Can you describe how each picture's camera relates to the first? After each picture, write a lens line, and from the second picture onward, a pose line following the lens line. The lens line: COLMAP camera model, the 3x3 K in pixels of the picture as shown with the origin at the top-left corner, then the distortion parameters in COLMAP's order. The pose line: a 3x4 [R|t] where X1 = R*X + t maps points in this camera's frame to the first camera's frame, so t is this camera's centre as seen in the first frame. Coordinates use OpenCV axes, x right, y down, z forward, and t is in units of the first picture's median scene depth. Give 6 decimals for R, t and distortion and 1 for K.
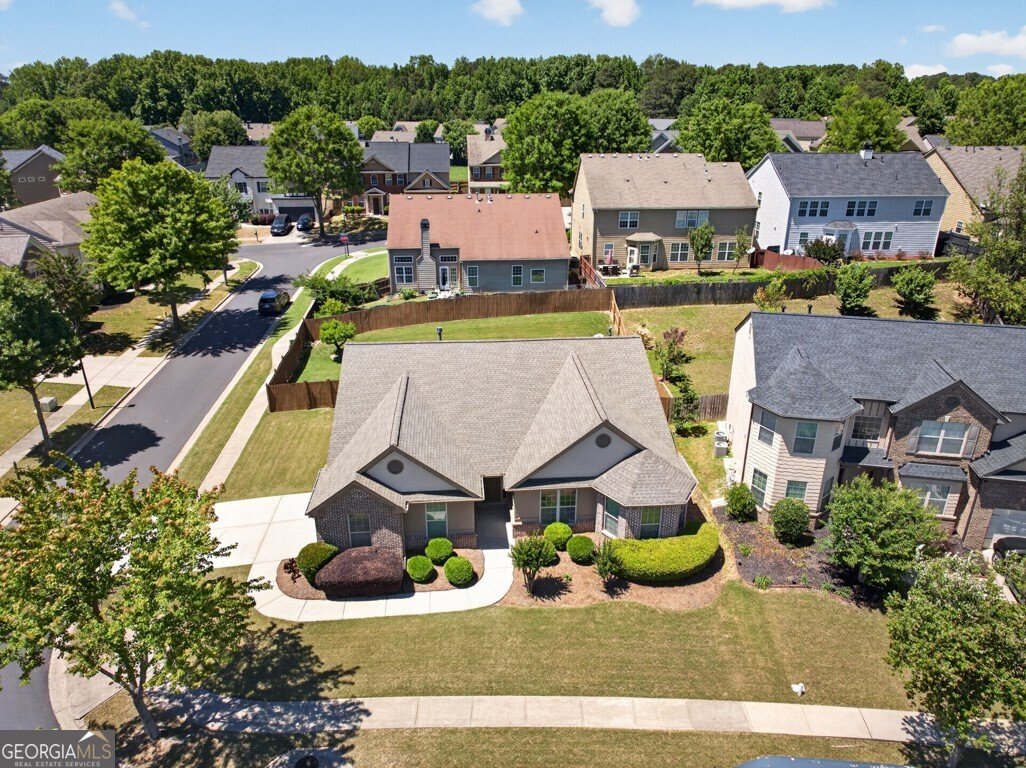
lens RADIAL K [[693.7, 0, 510.6], [0, 693.7, 364.4], [0, 0, 1]] dist [-0.003000, -0.006561]
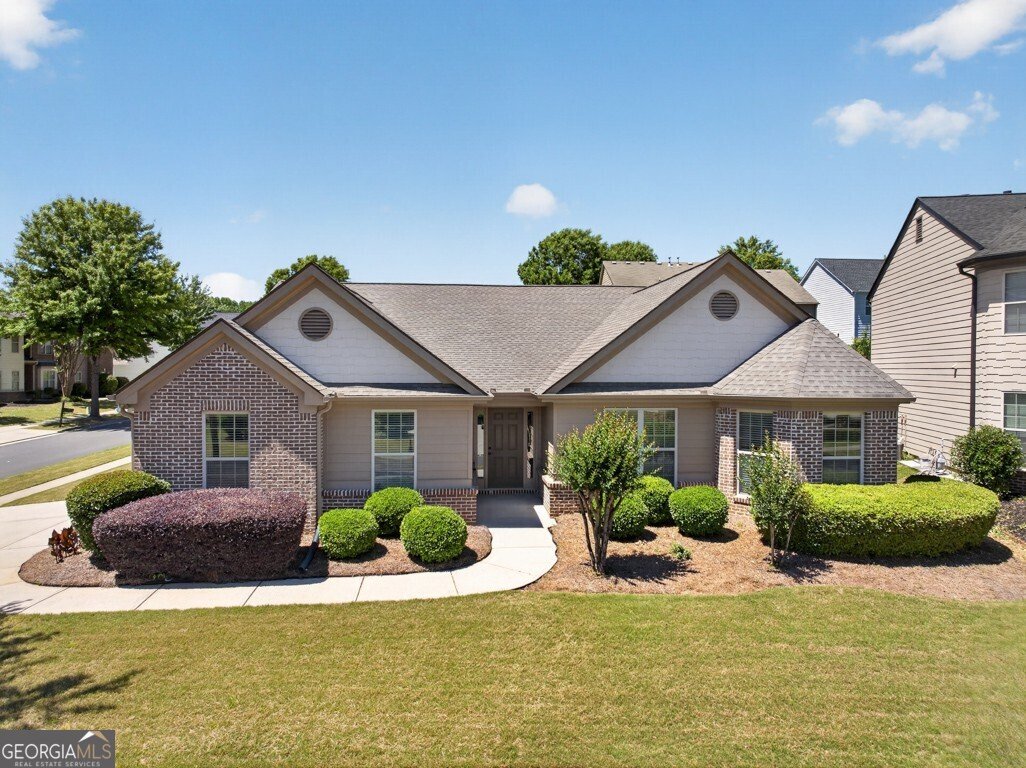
lens RADIAL K [[685.3, 0, 513.0], [0, 685.3, 384.0], [0, 0, 1]] dist [-0.007960, -0.001881]
pose [[0.999973, 0.005017, -0.005320, -0.022114], [-0.006555, 0.937416, -0.348150, 0.352362], [0.003241, 0.348175, 0.937424, 0.548547]]
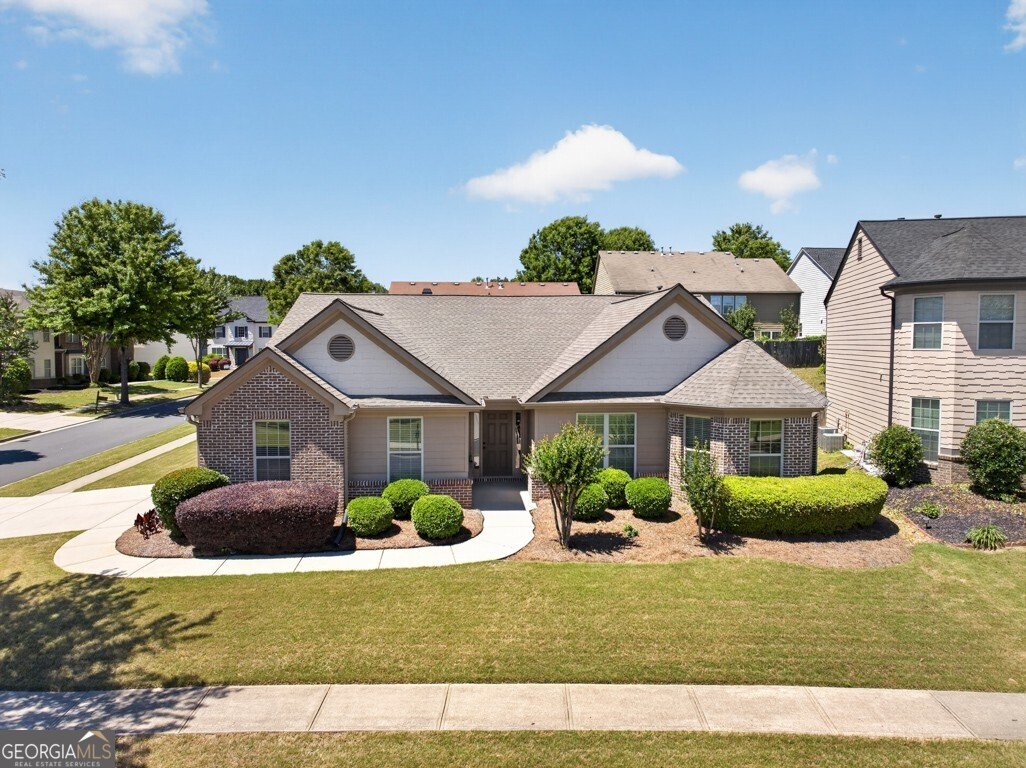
lens RADIAL K [[685.3, 0, 513.0], [0, 685.3, 384.0], [0, 0, 1]] dist [-0.007960, -0.001881]
pose [[0.999921, 0.002856, -0.012216, -0.006576], [-0.006530, 0.949905, -0.312470, 0.361357], [0.010711, 0.312525, 0.949849, 0.430083]]
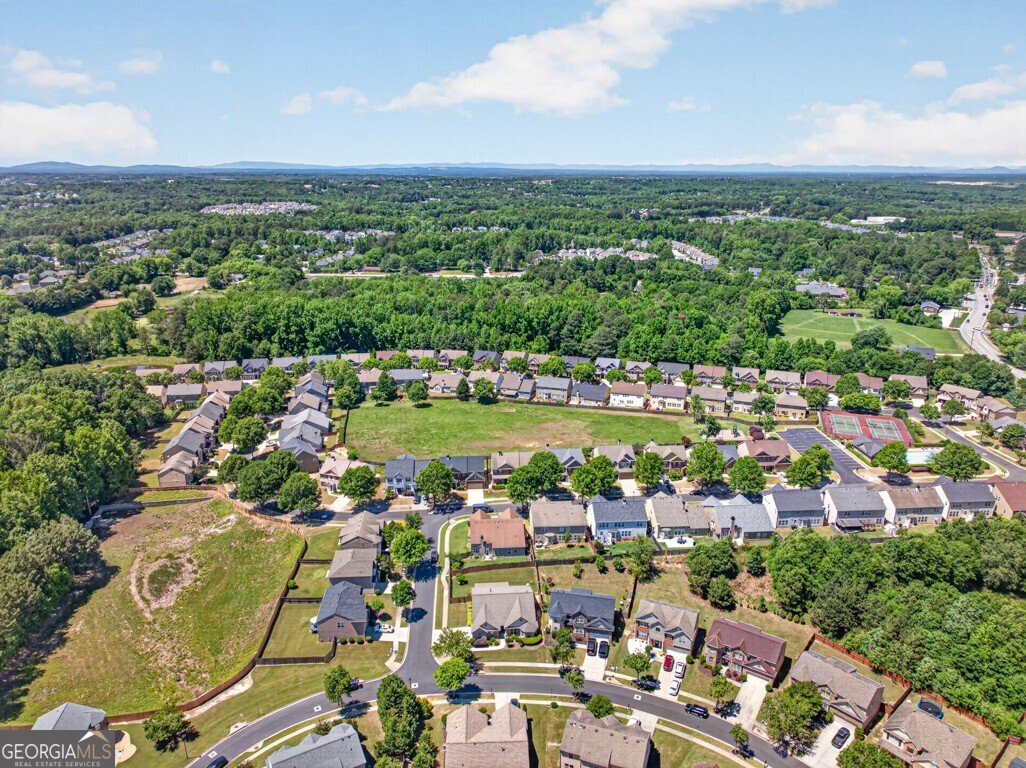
lens RADIAL K [[693.7, 0, 510.6], [0, 693.7, 364.4], [0, 0, 1]] dist [-0.003000, -0.006561]
pose [[0.999917, 0.000472, -0.012847, 0.119765], [-0.001660, 0.995699, -0.092632, -1.494114], [0.012748, 0.092646, 0.995617, -5.016820]]
